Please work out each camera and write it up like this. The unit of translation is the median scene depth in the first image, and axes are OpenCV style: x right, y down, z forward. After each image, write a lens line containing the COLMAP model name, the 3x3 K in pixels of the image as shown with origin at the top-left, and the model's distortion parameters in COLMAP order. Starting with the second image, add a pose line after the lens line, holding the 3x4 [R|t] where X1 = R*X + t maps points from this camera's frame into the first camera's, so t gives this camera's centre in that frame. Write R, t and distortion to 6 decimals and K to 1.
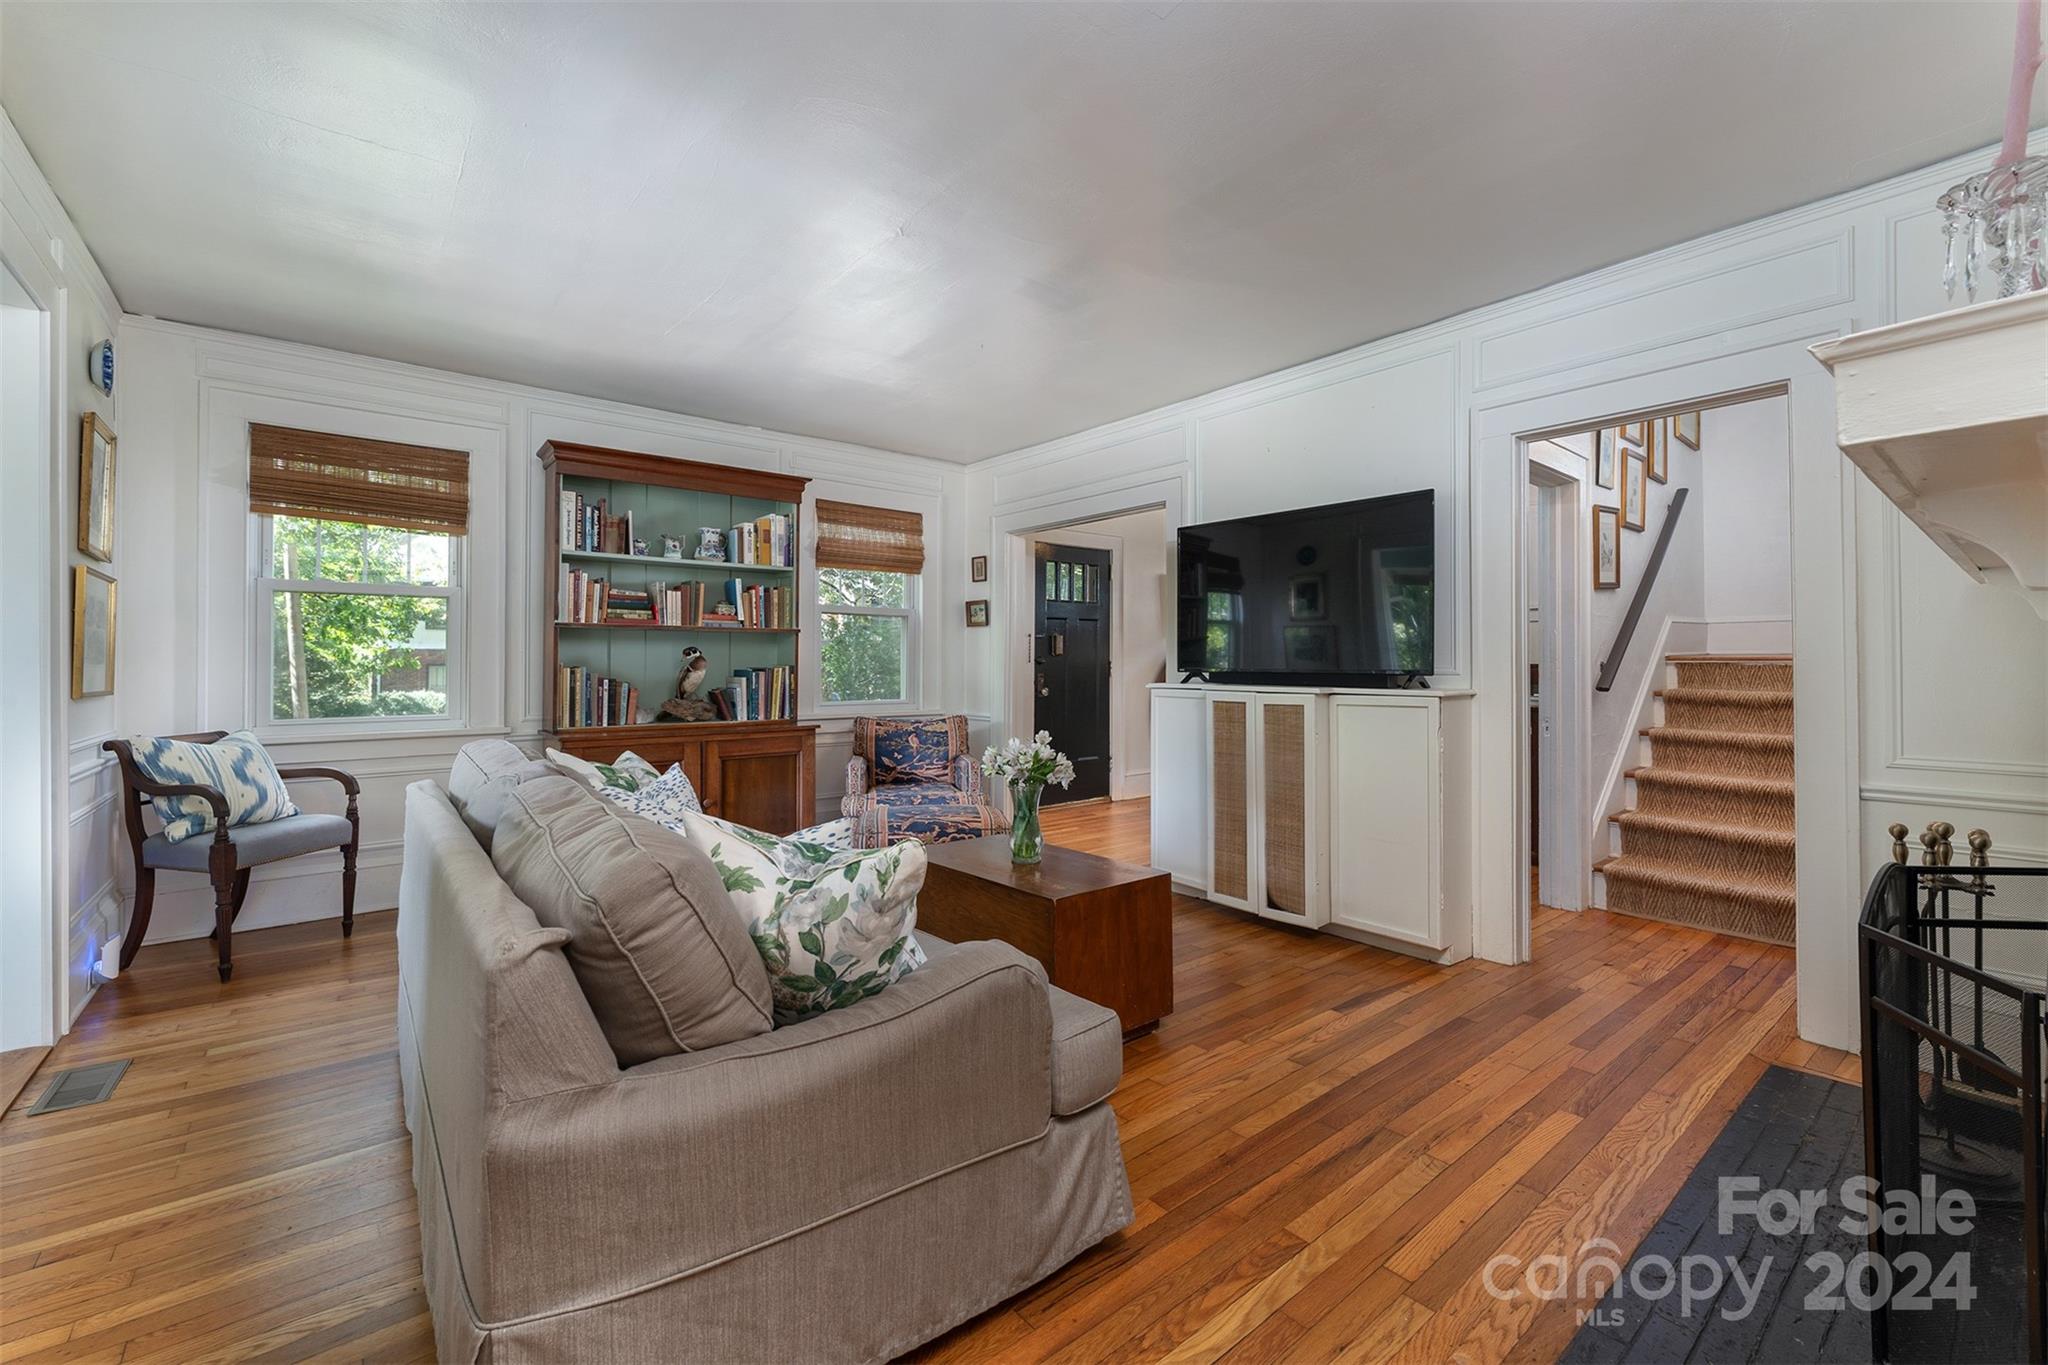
lens RADIAL K [[832.1, 0, 1002.8], [0, 832.1, 661.7], [0, 0, 1]] dist [-0.000314, -0.001646]
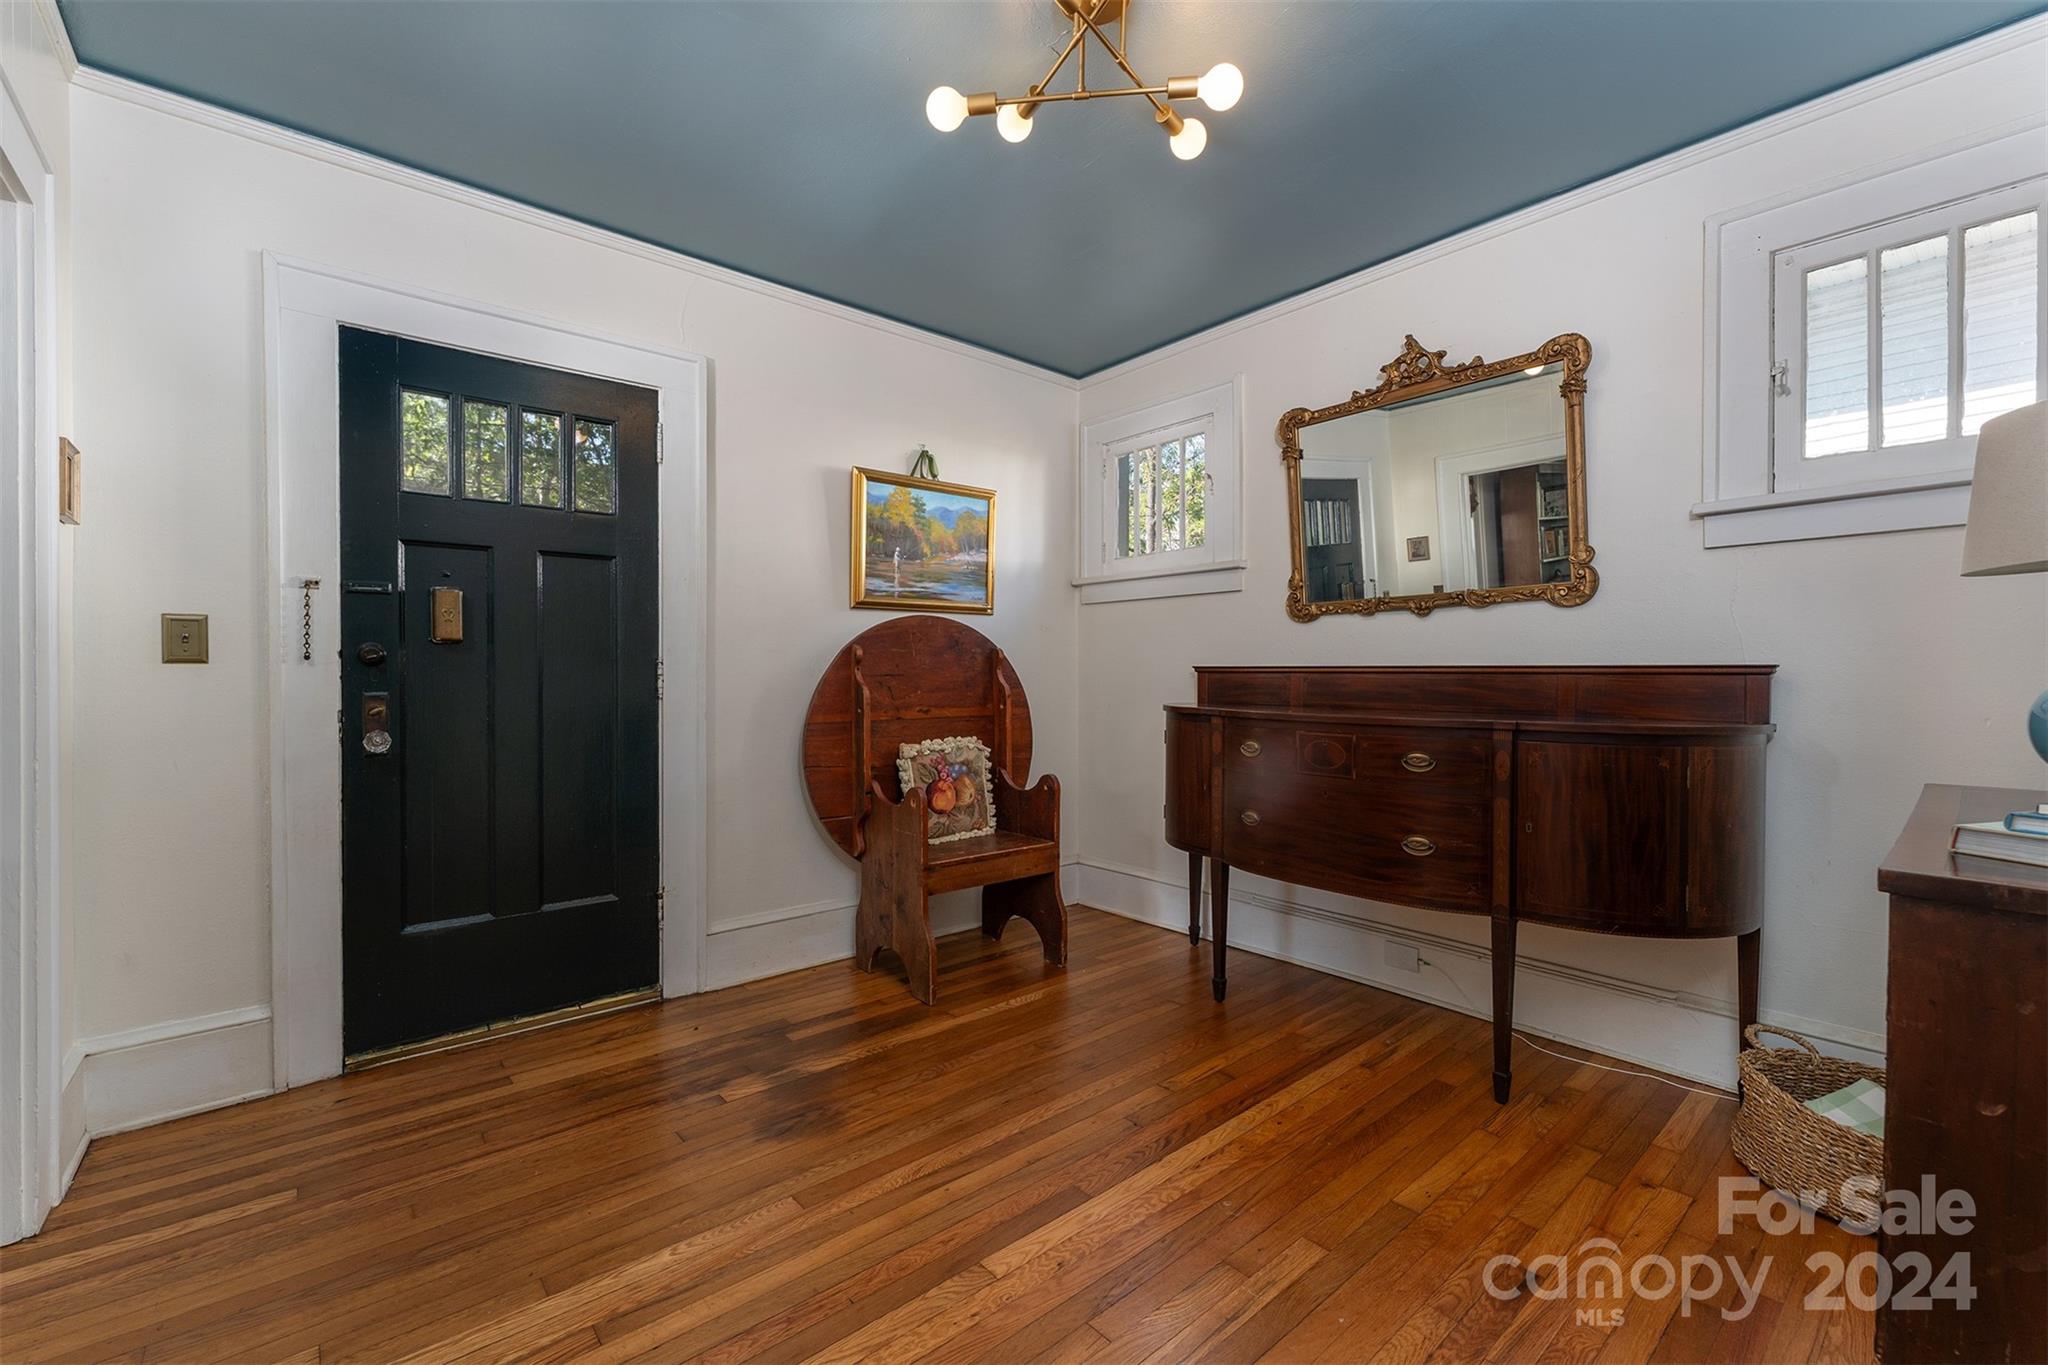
lens RADIAL K [[832.1, 0, 1024.1], [0, 832.1, 683.0], [0, 0, 1]] dist [-0.000314, -0.001646]
pose [[0.999714, 0.000636, 0.023910, 0.462362], [-0.000834, 0.999965, 0.008277, 0.010484], [-0.023904, -0.008294, 0.999680, 0.935985]]
